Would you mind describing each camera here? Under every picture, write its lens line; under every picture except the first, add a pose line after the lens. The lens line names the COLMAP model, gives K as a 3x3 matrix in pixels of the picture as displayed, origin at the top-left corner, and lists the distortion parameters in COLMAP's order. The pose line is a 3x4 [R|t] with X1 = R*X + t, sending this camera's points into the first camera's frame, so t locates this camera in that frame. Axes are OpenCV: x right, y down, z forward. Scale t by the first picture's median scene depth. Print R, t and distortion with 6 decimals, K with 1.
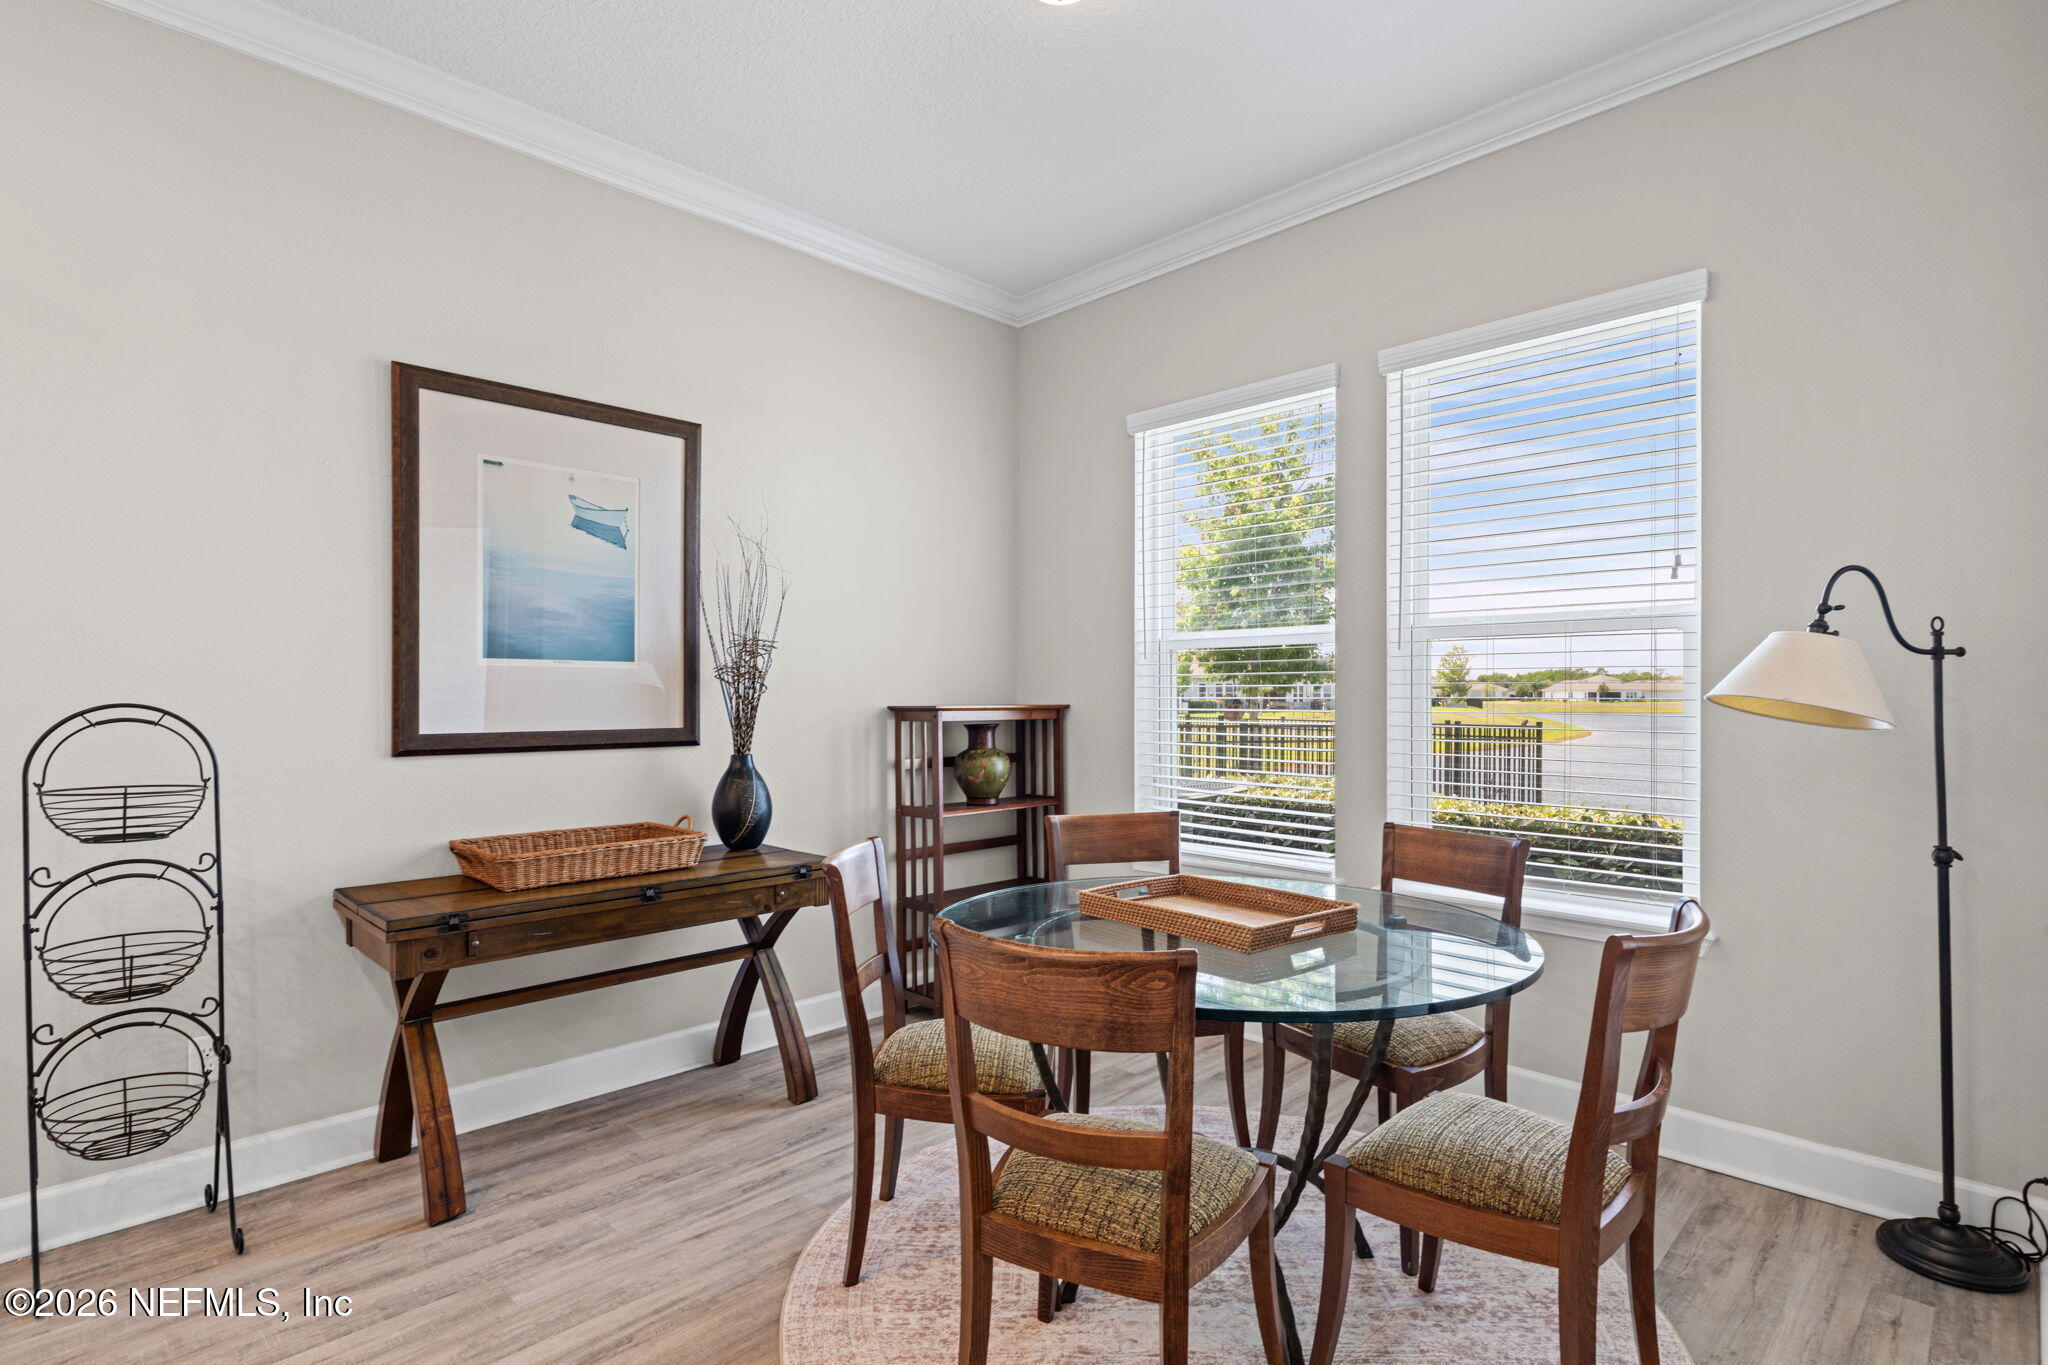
lens RADIAL K [[1010.5, 0, 1037.6], [0, 1010.5, 695.6], [0, 0, 1]] dist [0.004059, 0.002714]
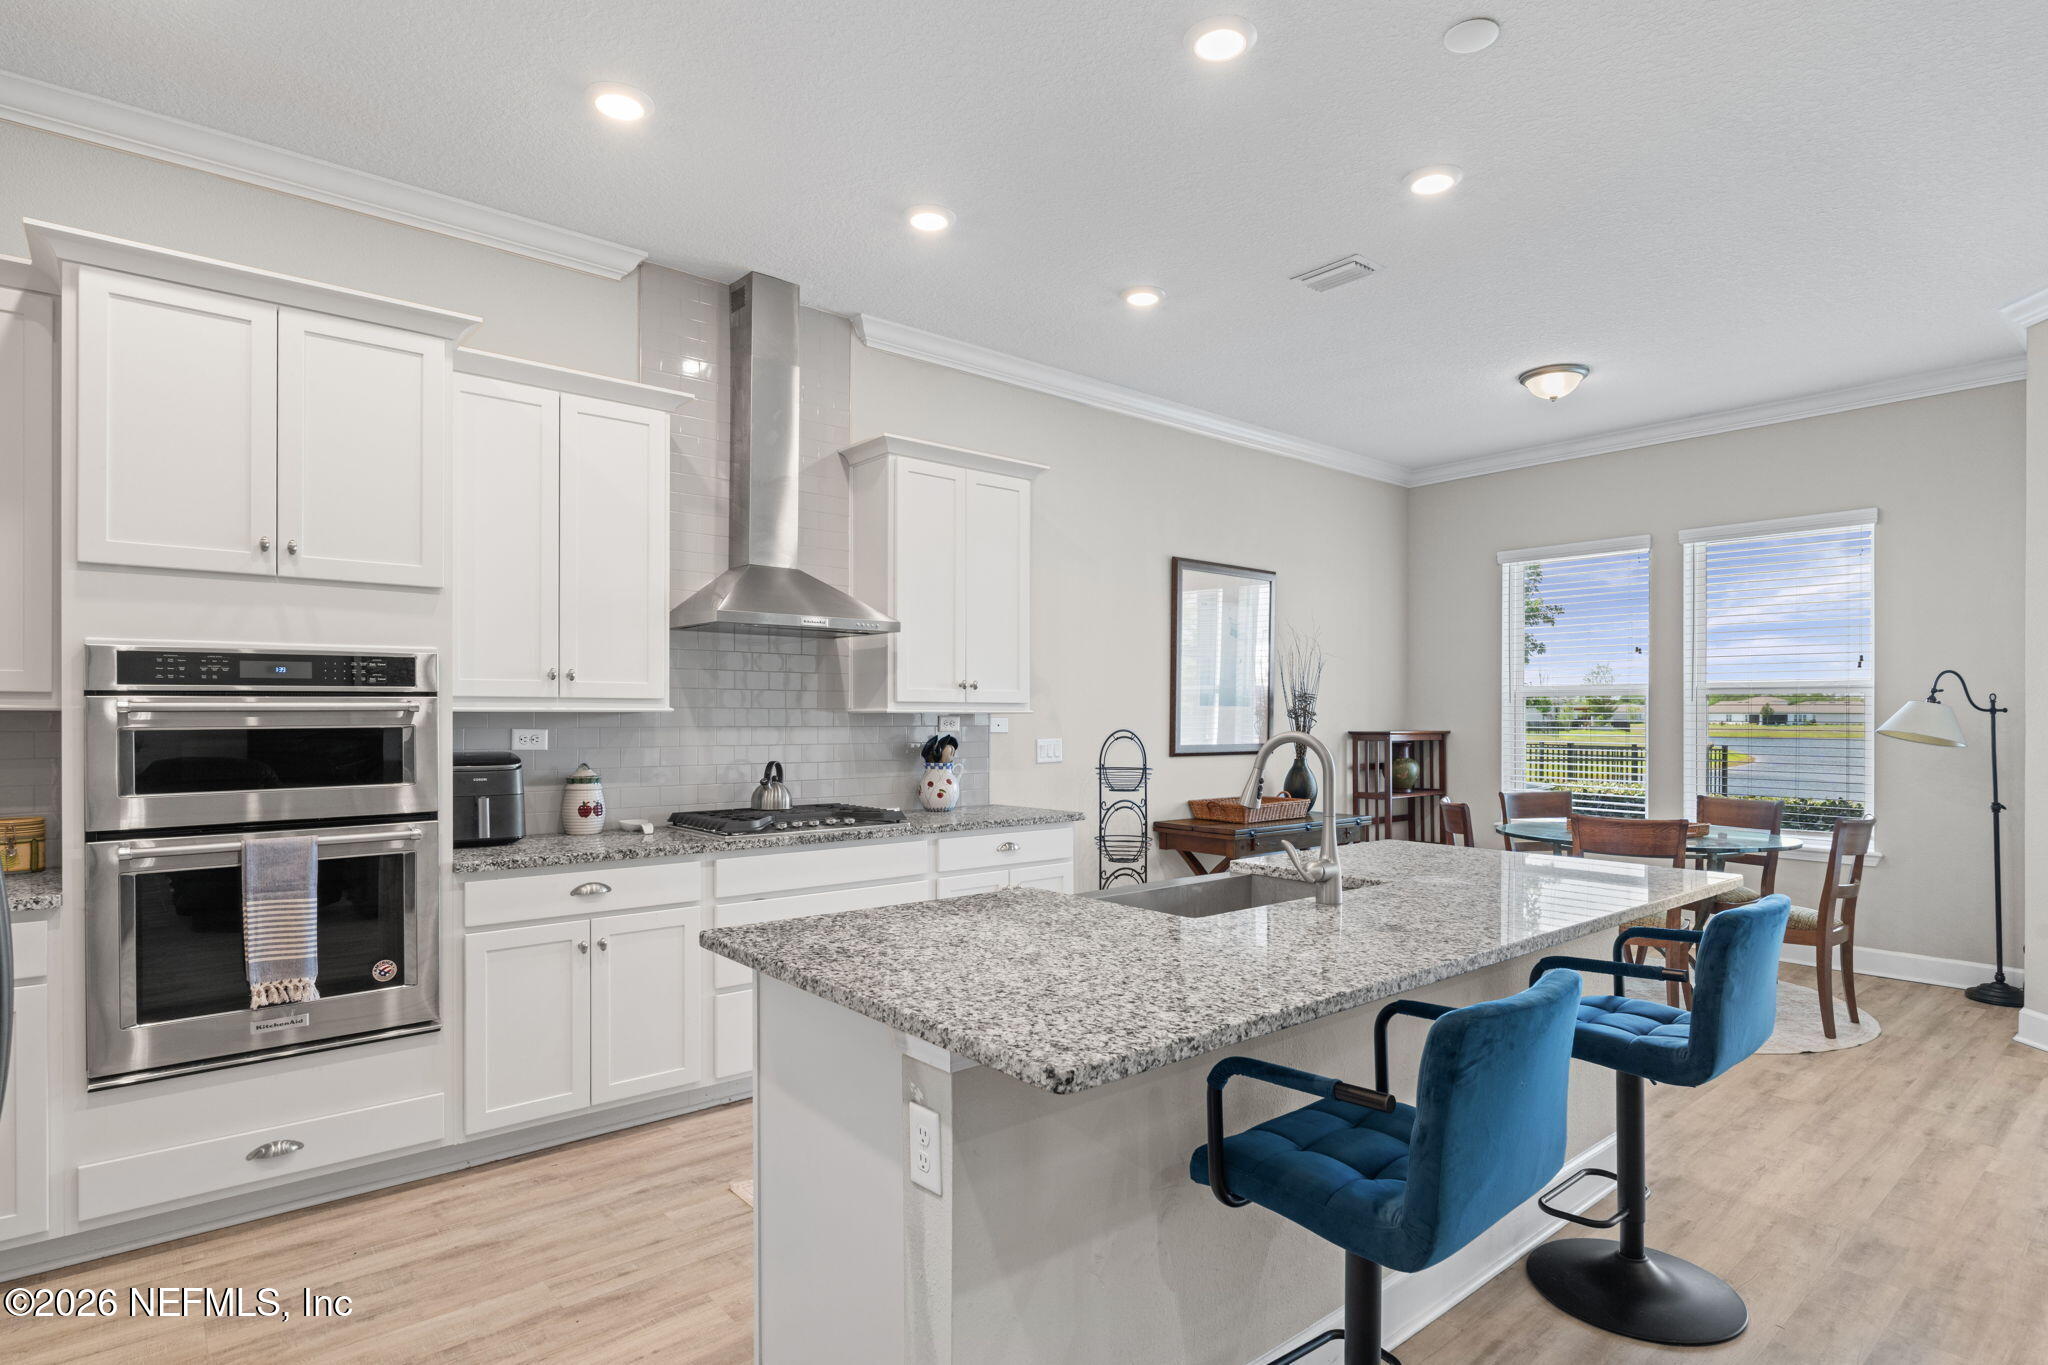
lens RADIAL K [[1095.8, 0, 1015.6], [0, 1095.8, 706.1], [0, 0, 1]] dist [-0.001793, -0.001929]
pose [[0.995842, 0.003891, -0.091018, -0.681985], [-0.004635, 0.999957, -0.007970, -0.018176], [0.090983, 0.008358, 0.995817, -1.063095]]
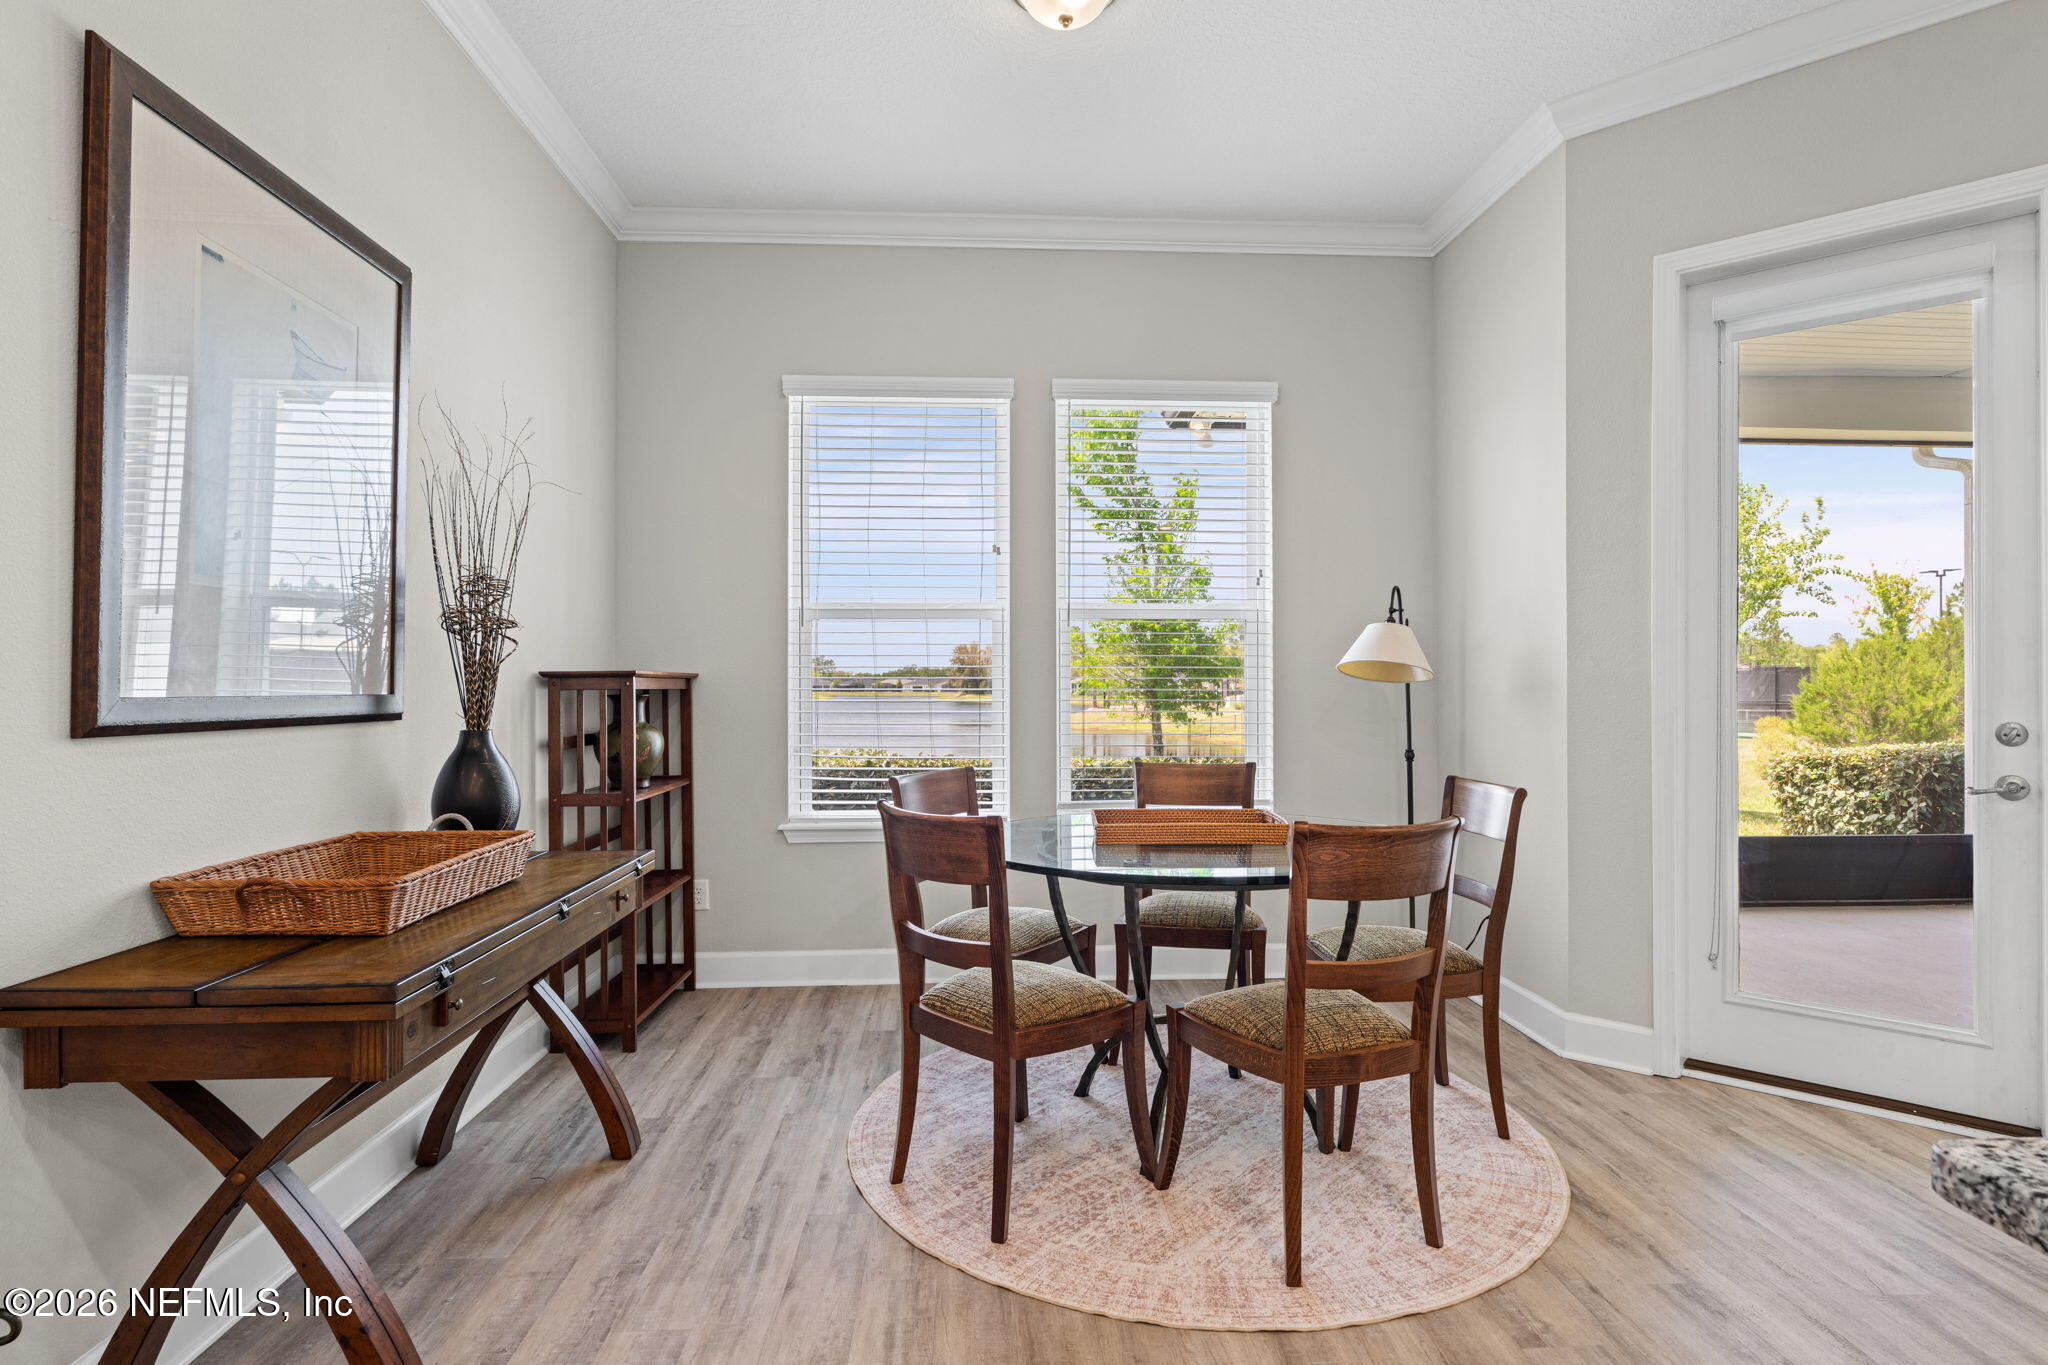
lens RADIAL K [[1045.5, 0, 1029.4], [0, 1045.5, 675.2], [0, 0, 1]] dist [0.006058, 0.000201]
pose [[0.666037, 0.007729, 0.745879, -0.660392], [-0.001195, 0.999956, -0.009294, 0.027147], [-0.745918, 0.005299, 0.666017, 0.208607]]
